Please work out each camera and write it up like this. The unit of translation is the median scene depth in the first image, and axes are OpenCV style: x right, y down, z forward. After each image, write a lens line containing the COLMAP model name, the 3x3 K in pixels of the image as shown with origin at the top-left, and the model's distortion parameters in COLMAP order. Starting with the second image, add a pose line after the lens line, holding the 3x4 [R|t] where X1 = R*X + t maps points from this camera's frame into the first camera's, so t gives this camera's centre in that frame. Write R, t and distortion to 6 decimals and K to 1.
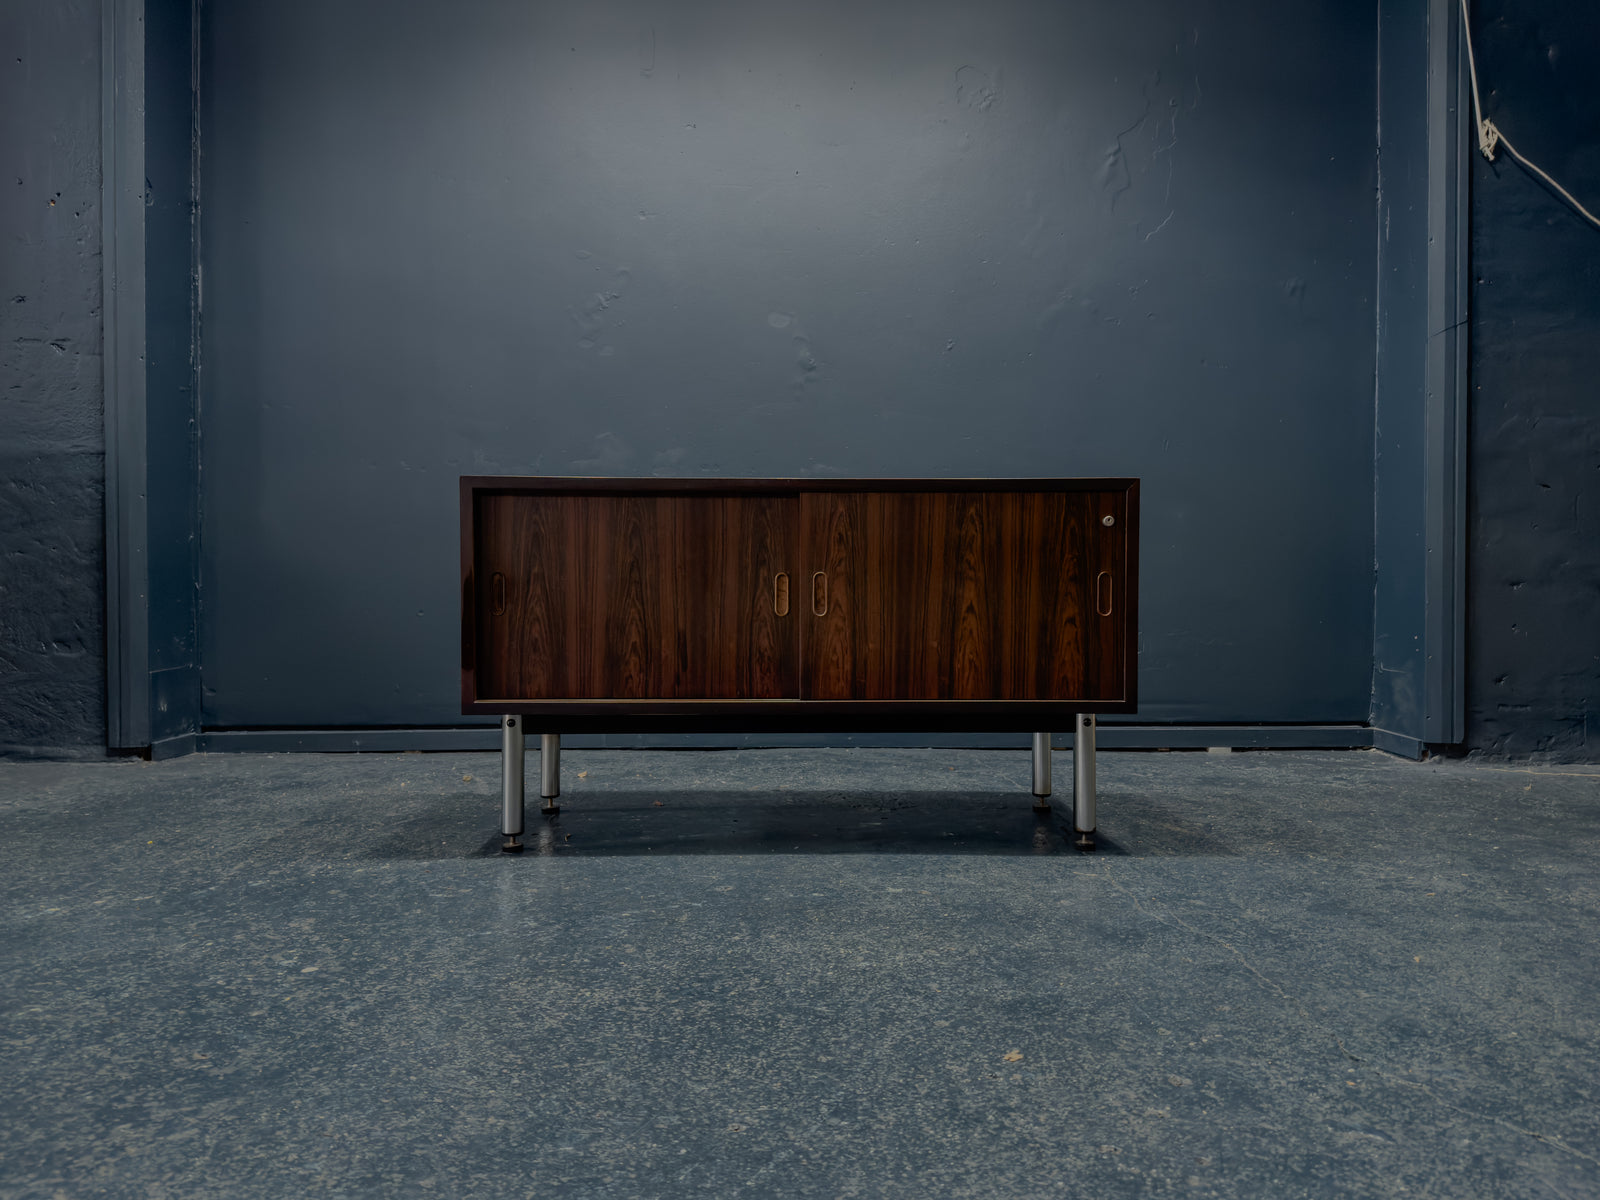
lens RADIAL K [[1077.6, 0, 800.0], [0, 1077.6, 600.0], [0, 0, 1]] dist [0.022116, -0.024078]
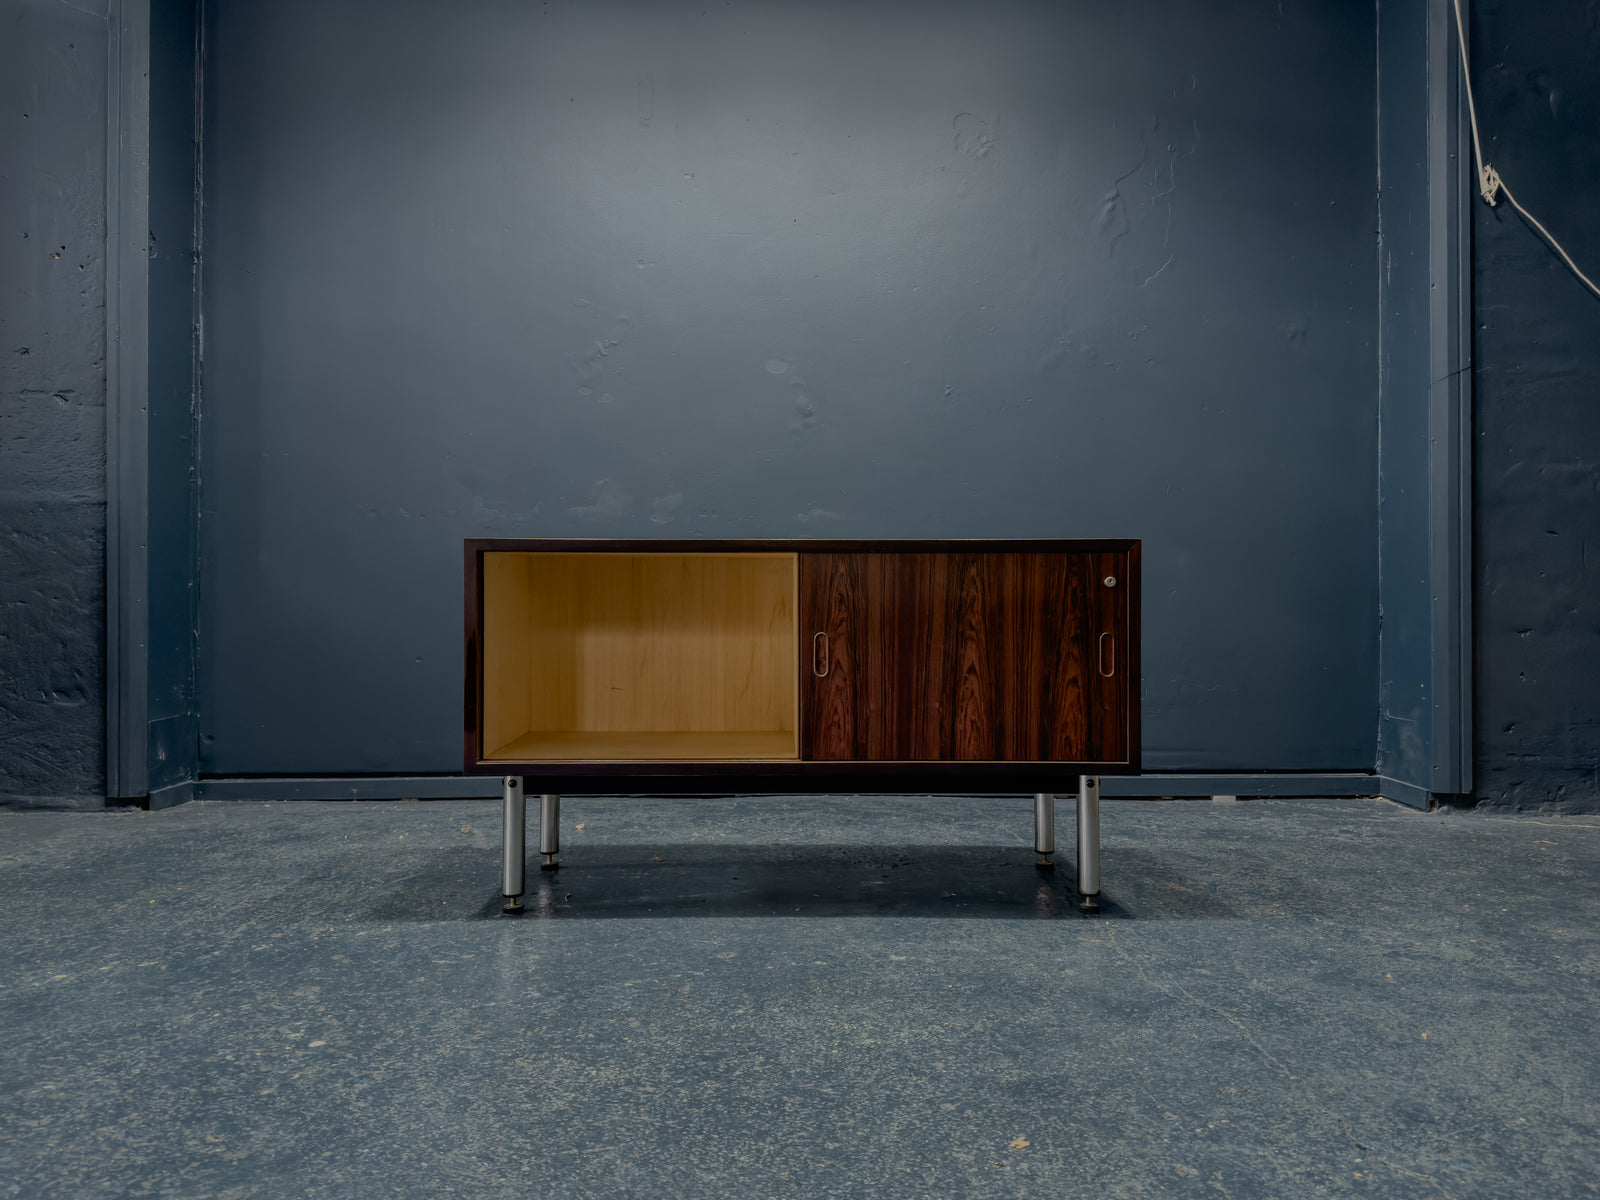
lens RADIAL K [[1098.4, 0, 781.8], [0, 1098.4, 601.7], [0, 0, 1]] dist [0.011943, -0.012732]
pose [[0.999943, -0.000881, -0.010666, -0.008643], [0.000682, 0.999826, -0.018666, -0.043964], [0.010680, 0.018658, 0.999769, -0.022954]]
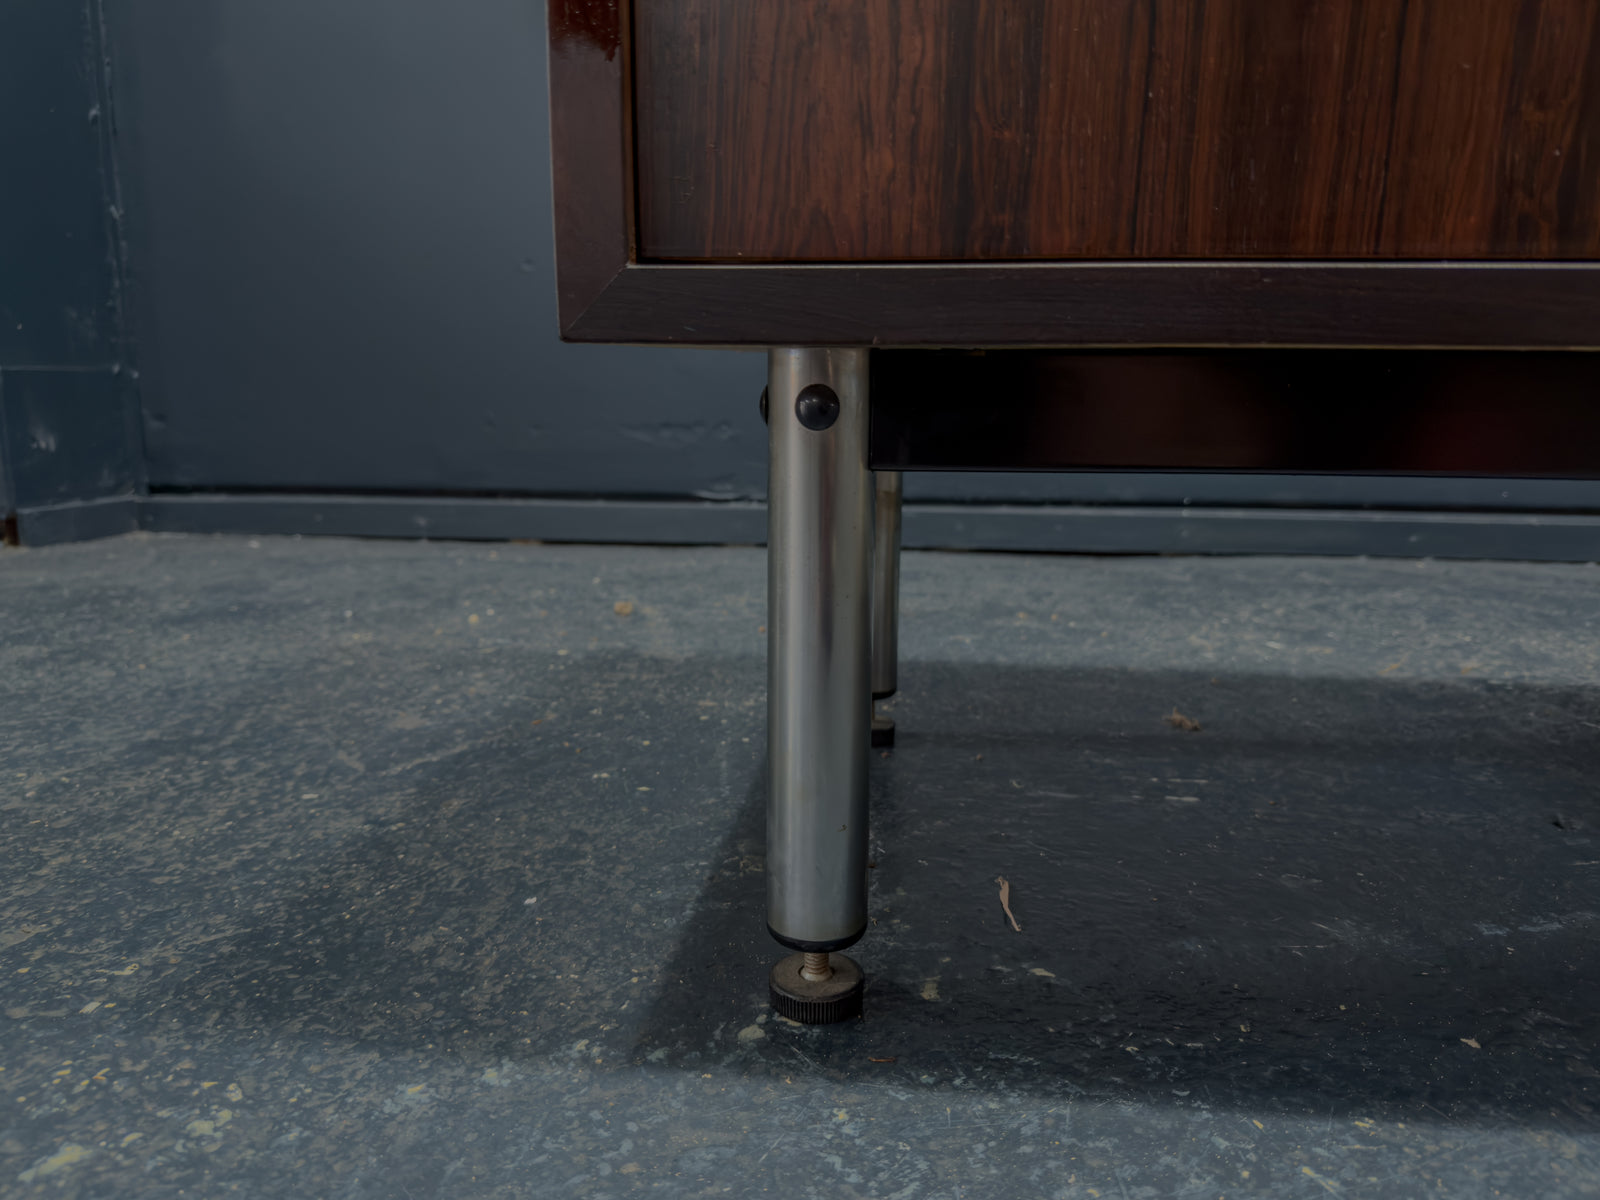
lens RADIAL K [[1077.6, 0, 800.0], [0, 1077.6, 600.0], [0, 0, 1]] dist [0.022116, -0.024078]
pose [[0.989436, 0.030026, -0.141829, -0.298678], [-0.002969, 0.982308, 0.187251, 0.137994], [0.144942, -0.184852, 0.972019, 0.994117]]
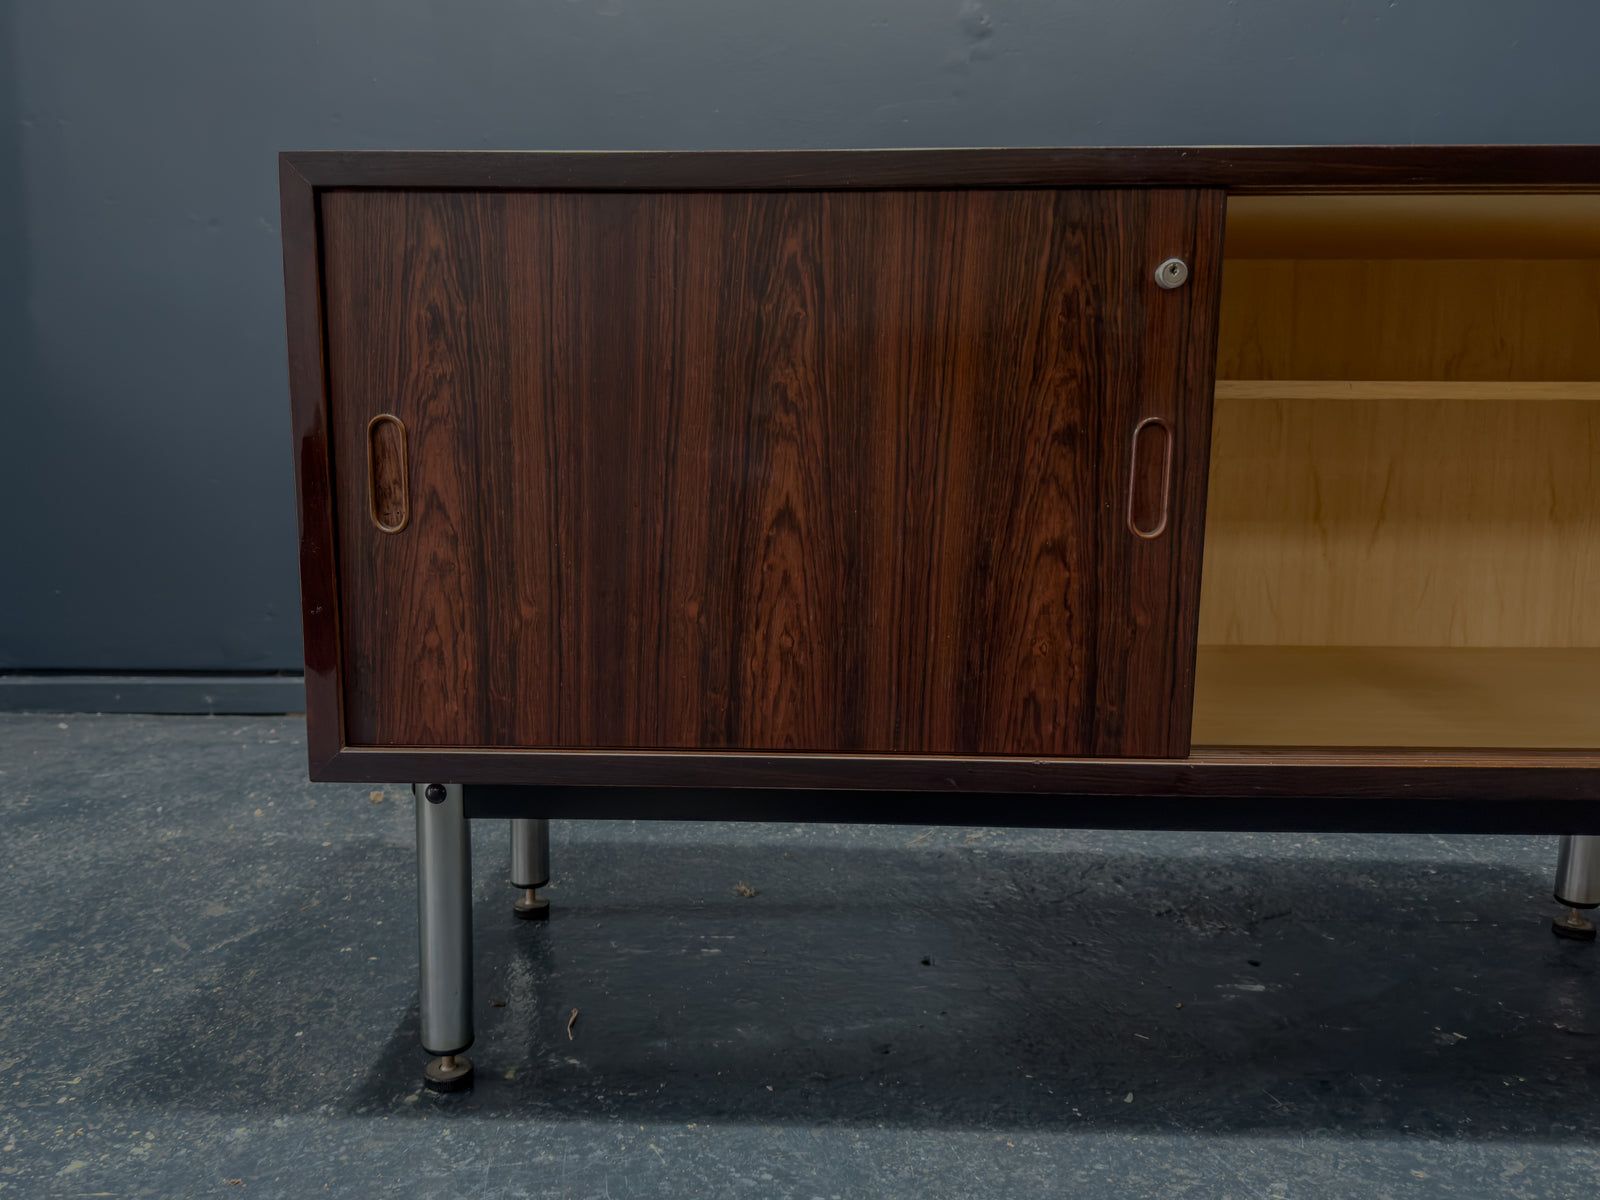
lens RADIAL K [[1210.2, 0, 693.3], [0, 1210.2, 603.0], [0, 0, 1]] dist [0.033353, -0.027984]
pose [[0.996639, 0.009747, -0.081334, -0.165256], [0.001316, 0.990861, 0.134879, -0.023158], [0.081906, -0.134533, 0.987518, 0.695226]]
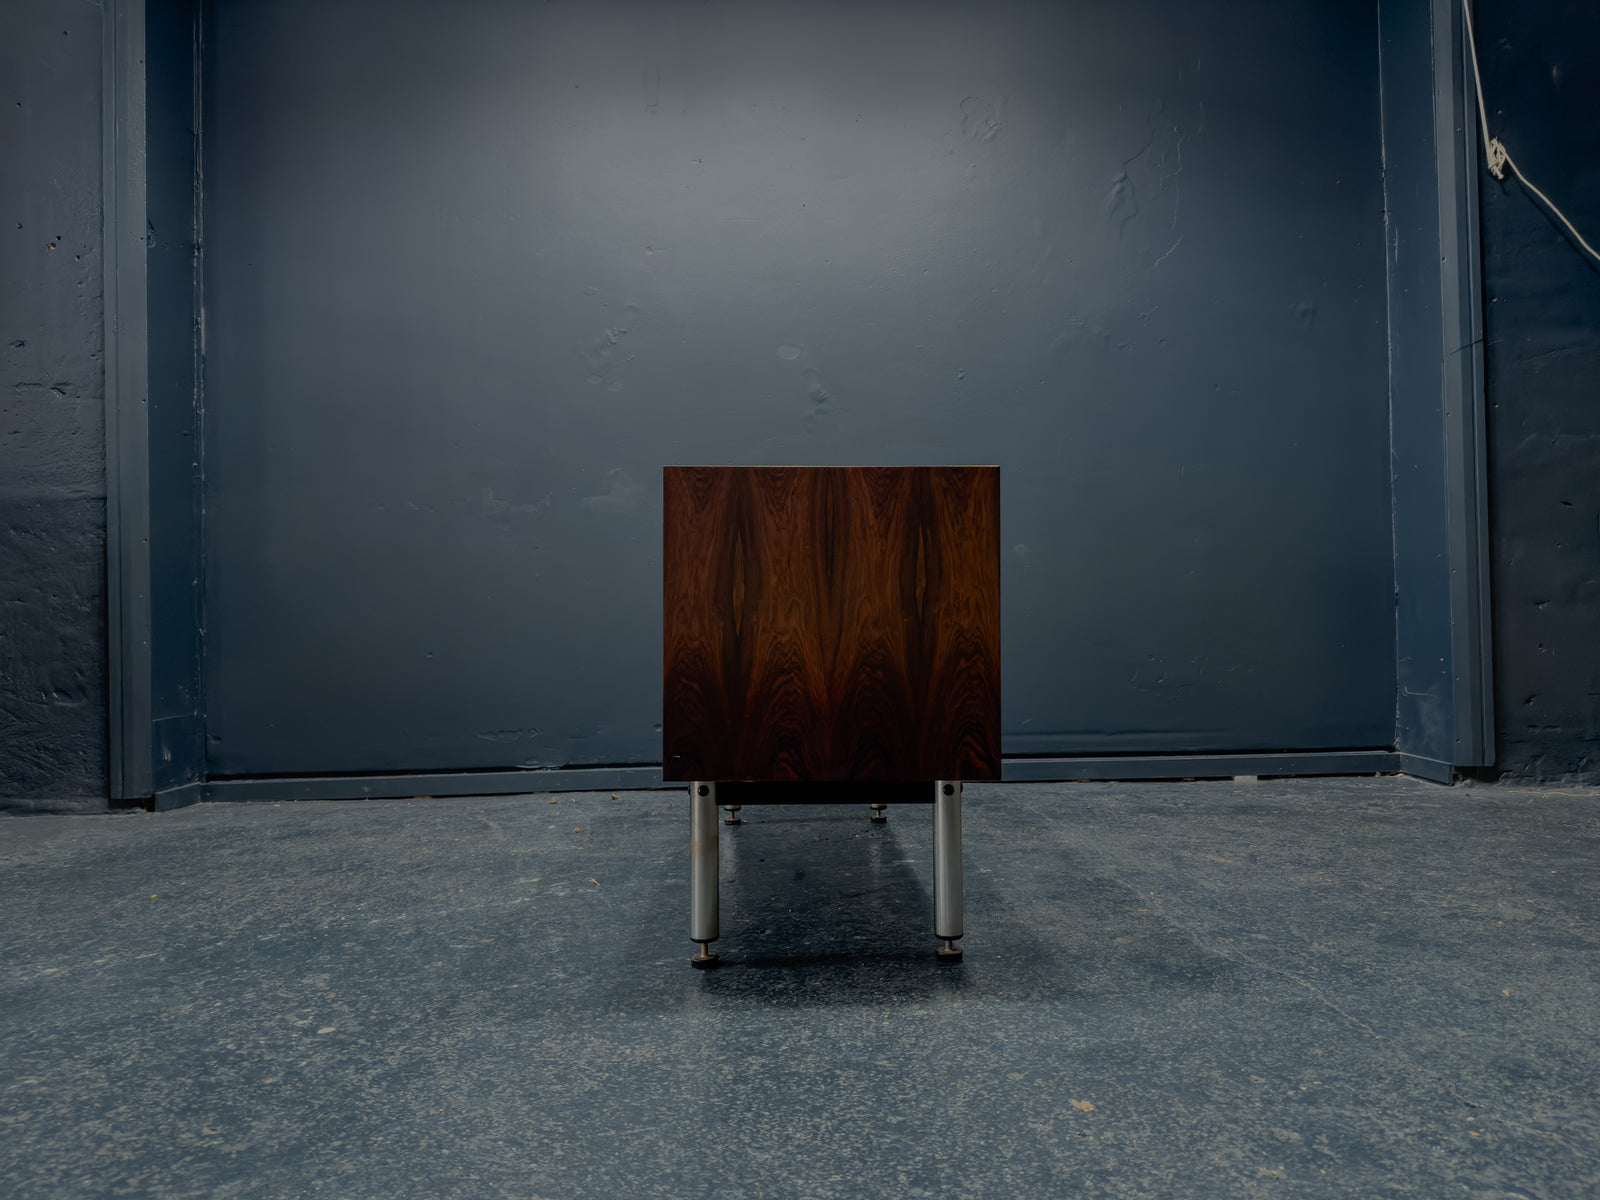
lens RADIAL K [[1061.7, 0, 800.3], [0, 1061.7, 612.1], [0, 0, 1]] dist [0.007826, -0.008708]
pose [[0.999786, -0.019618, 0.006606, -0.038872], [0.019799, 0.999399, -0.028442, 0.013995], [-0.006044, 0.028567, 0.999574, 0.063754]]
